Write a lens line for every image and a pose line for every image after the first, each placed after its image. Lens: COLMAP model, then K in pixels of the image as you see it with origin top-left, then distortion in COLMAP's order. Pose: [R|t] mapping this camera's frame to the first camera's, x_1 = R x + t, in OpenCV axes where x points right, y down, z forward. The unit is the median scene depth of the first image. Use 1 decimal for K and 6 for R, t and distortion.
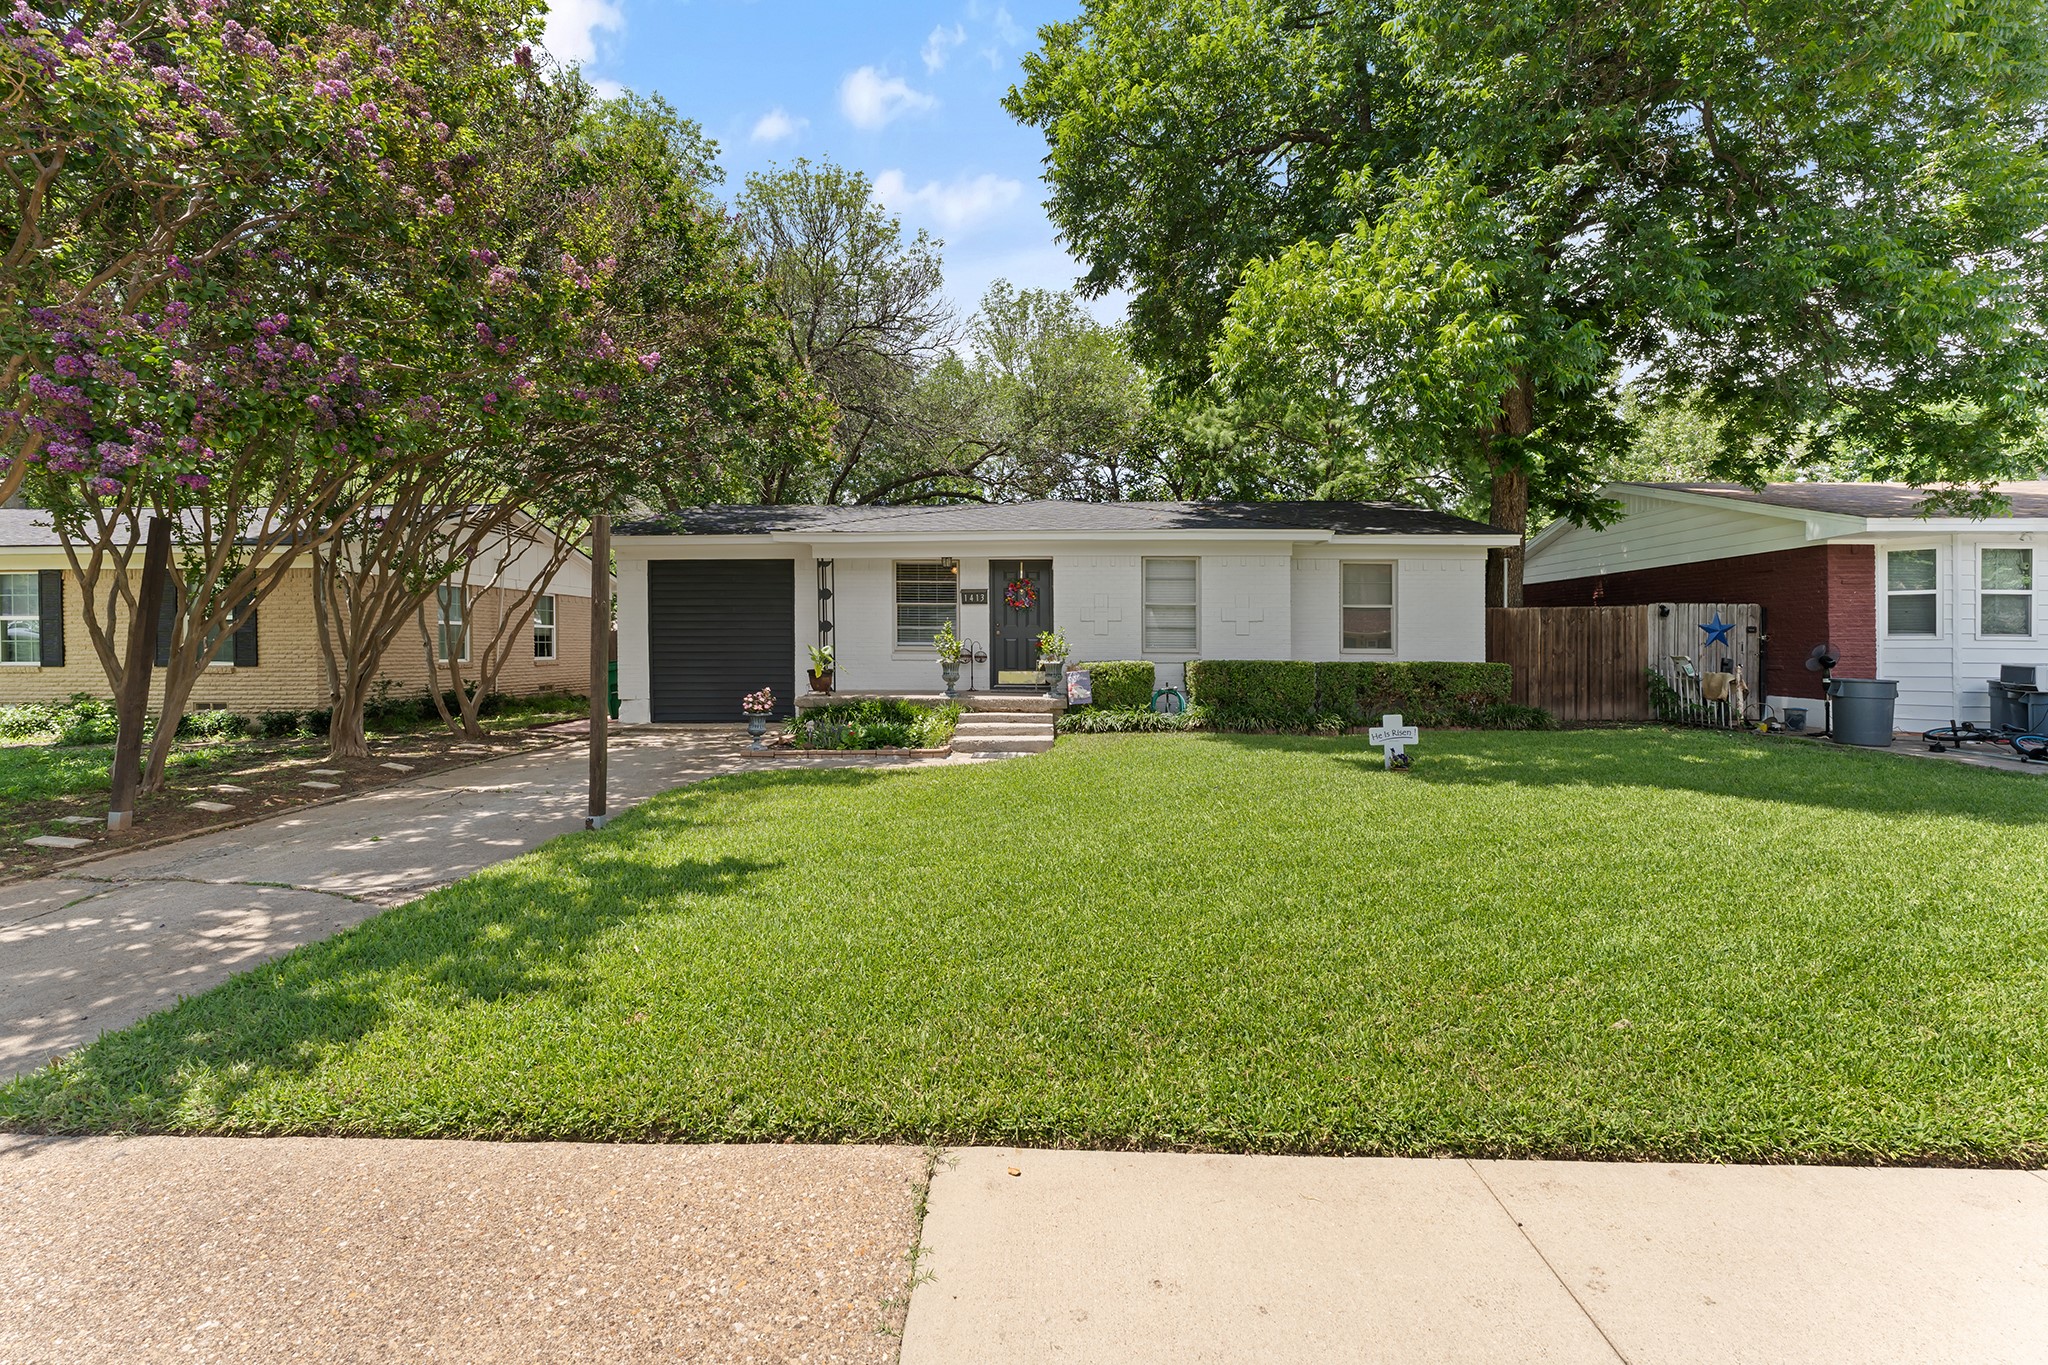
lens RADIAL K [[847.5, 0, 1034.1], [0, 847.5, 643.2], [0, 0, 1]] dist [-0.001527, -0.000466]
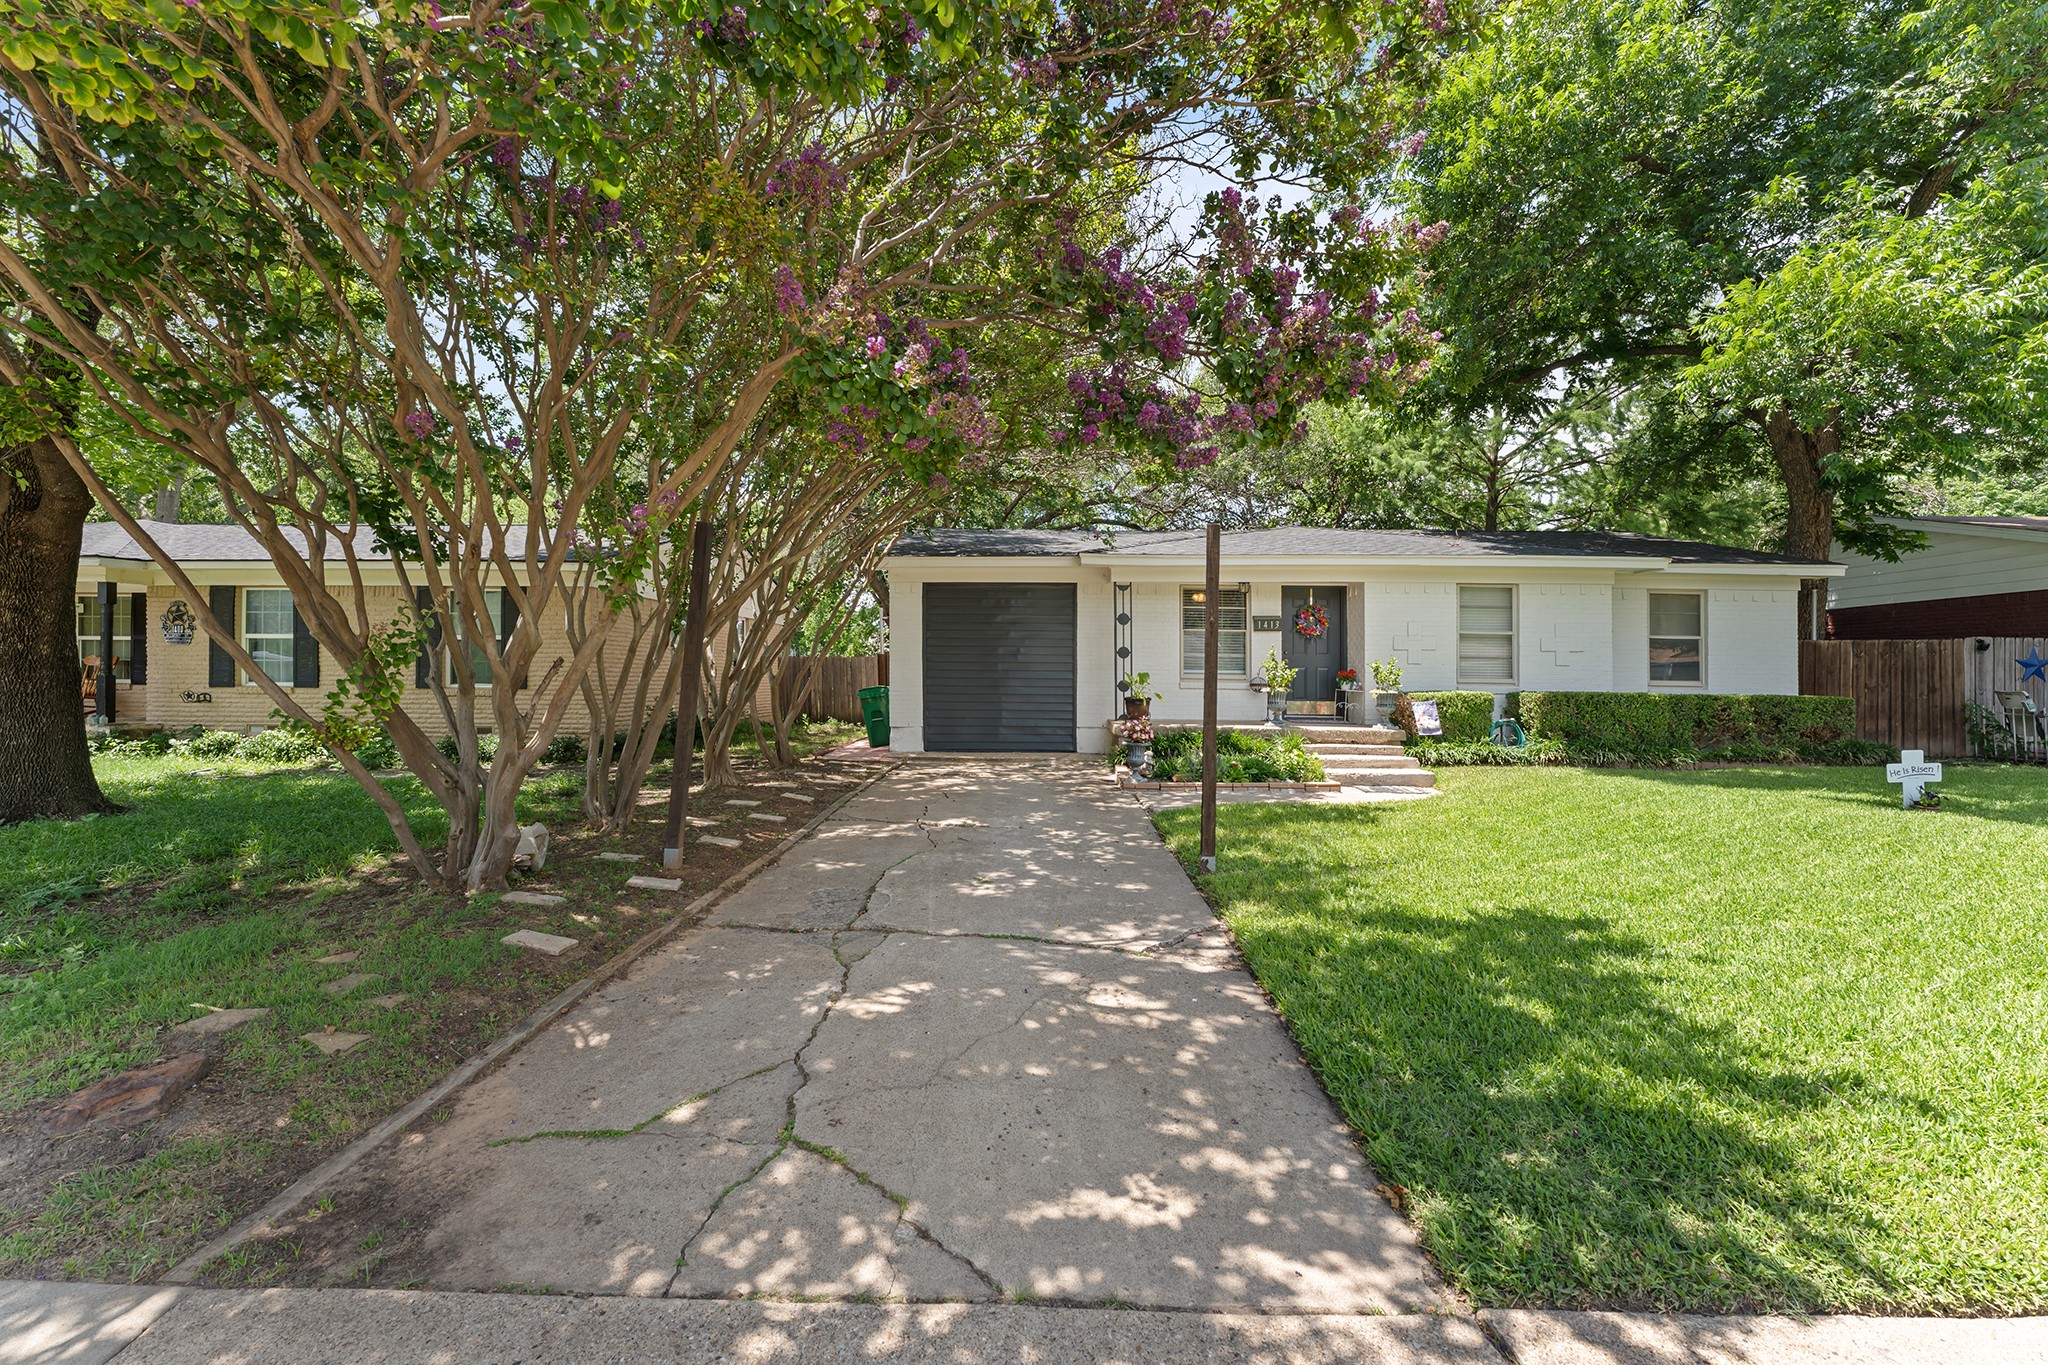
lens RADIAL K [[834.4, 0, 1024.7], [0, 834.4, 655.8], [0, 0, 1]] dist [-0.001596, -0.000393]
pose [[0.999920, 0.009167, 0.008735, -0.363805], [-0.008959, 0.999682, -0.023566, 0.007131], [-0.008948, 0.023485, 0.999684, 0.057133]]
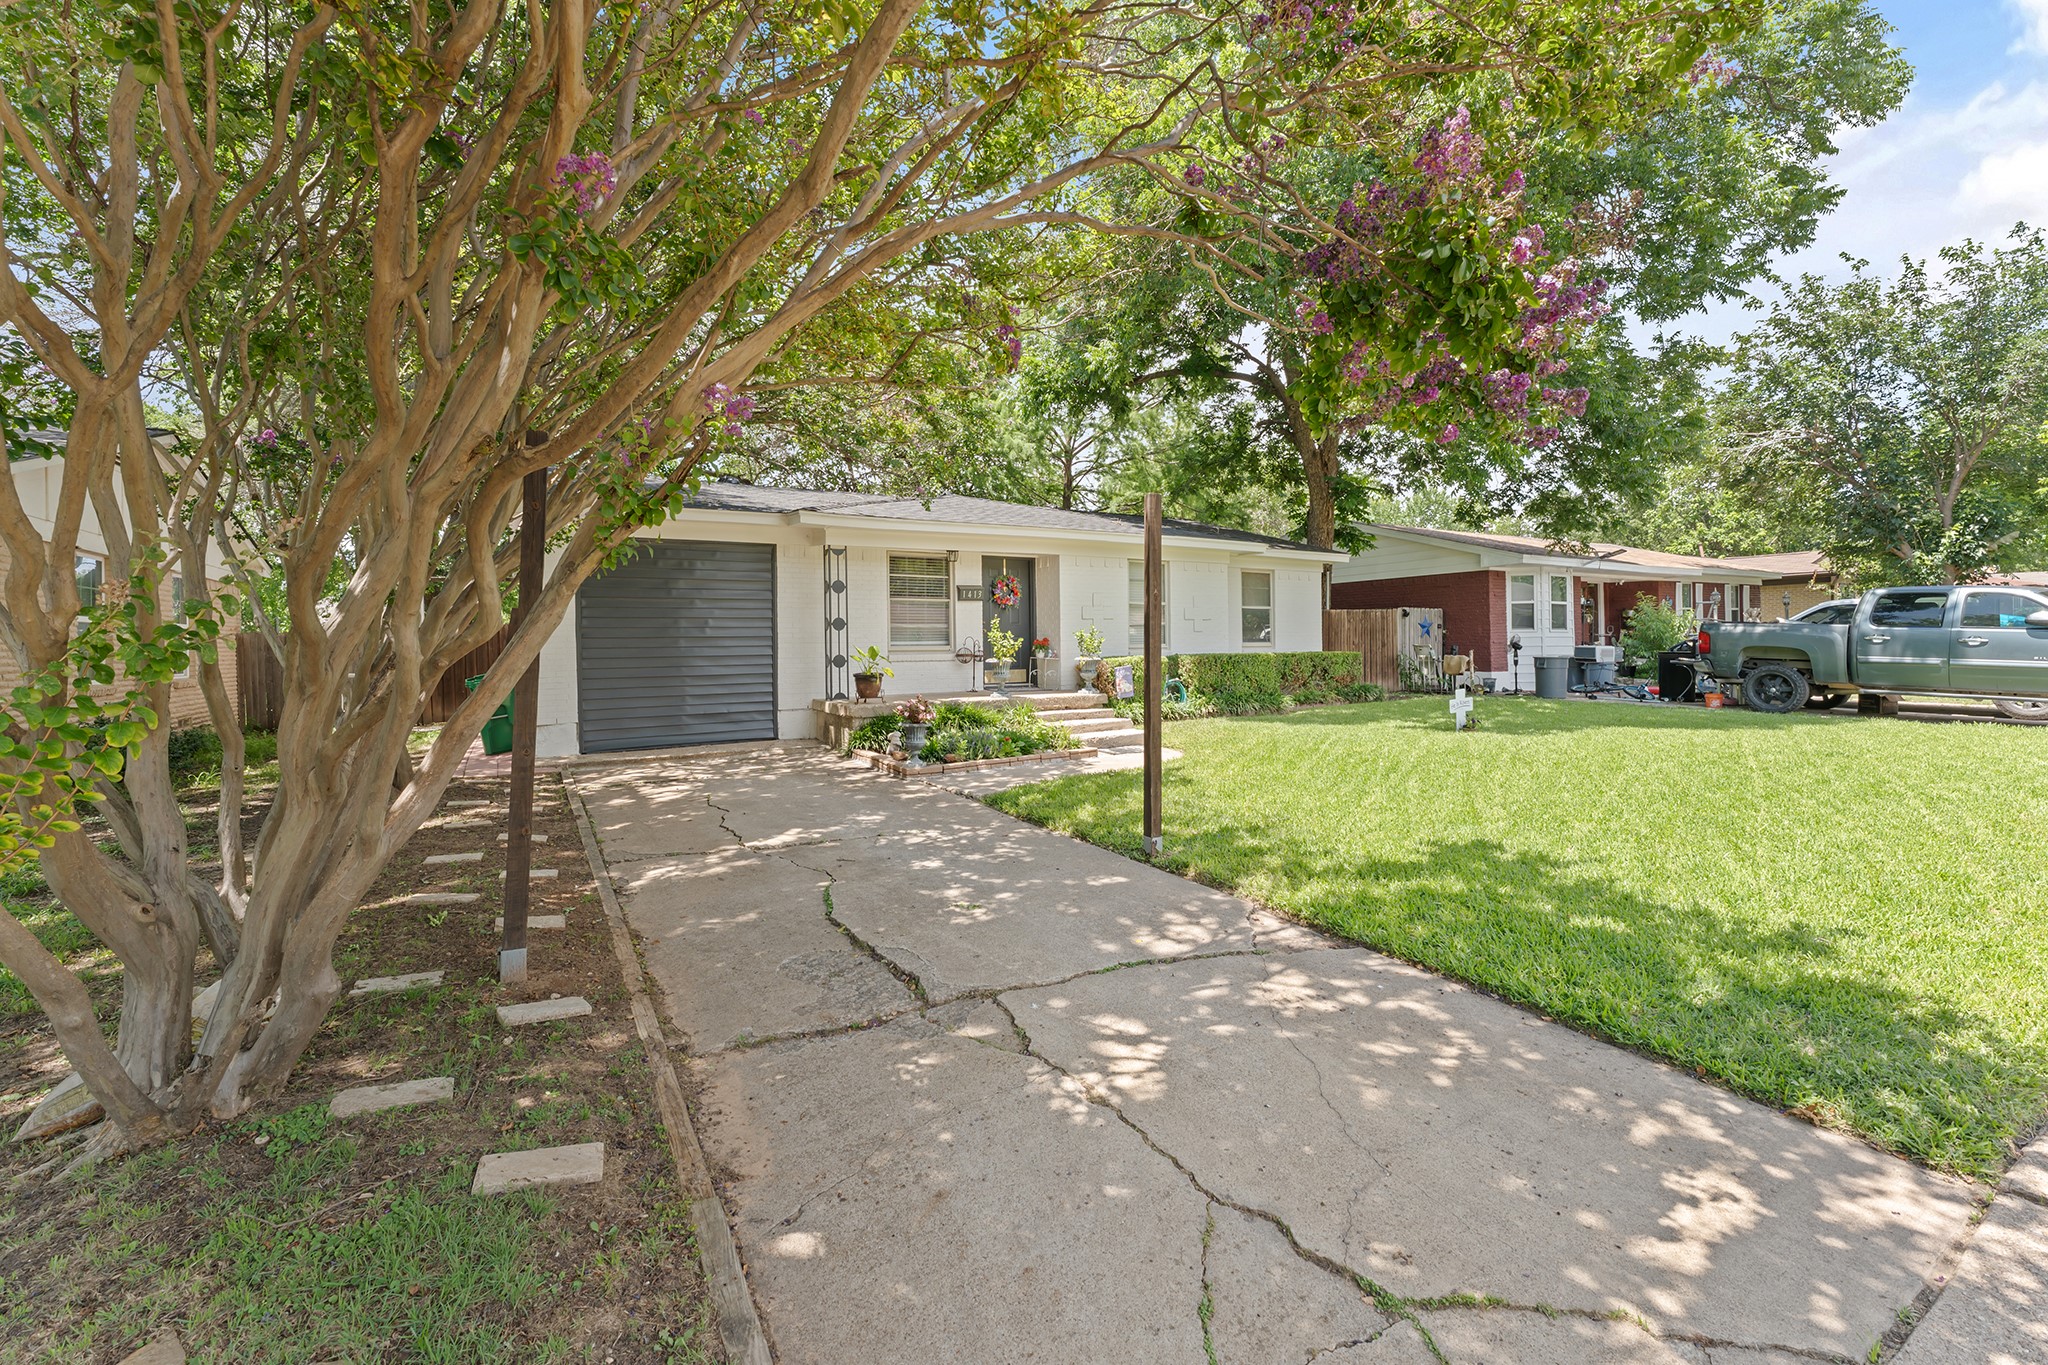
lens RADIAL K [[847.5, 0, 1034.1], [0, 847.5, 643.2], [0, 0, 1]] dist [-0.001527, -0.000466]
pose [[0.832400, -0.013255, 0.554016, -0.554105], [0.014362, 0.999894, 0.002343, 0.000337], [-0.553989, 0.006007, 0.832503, 0.170826]]
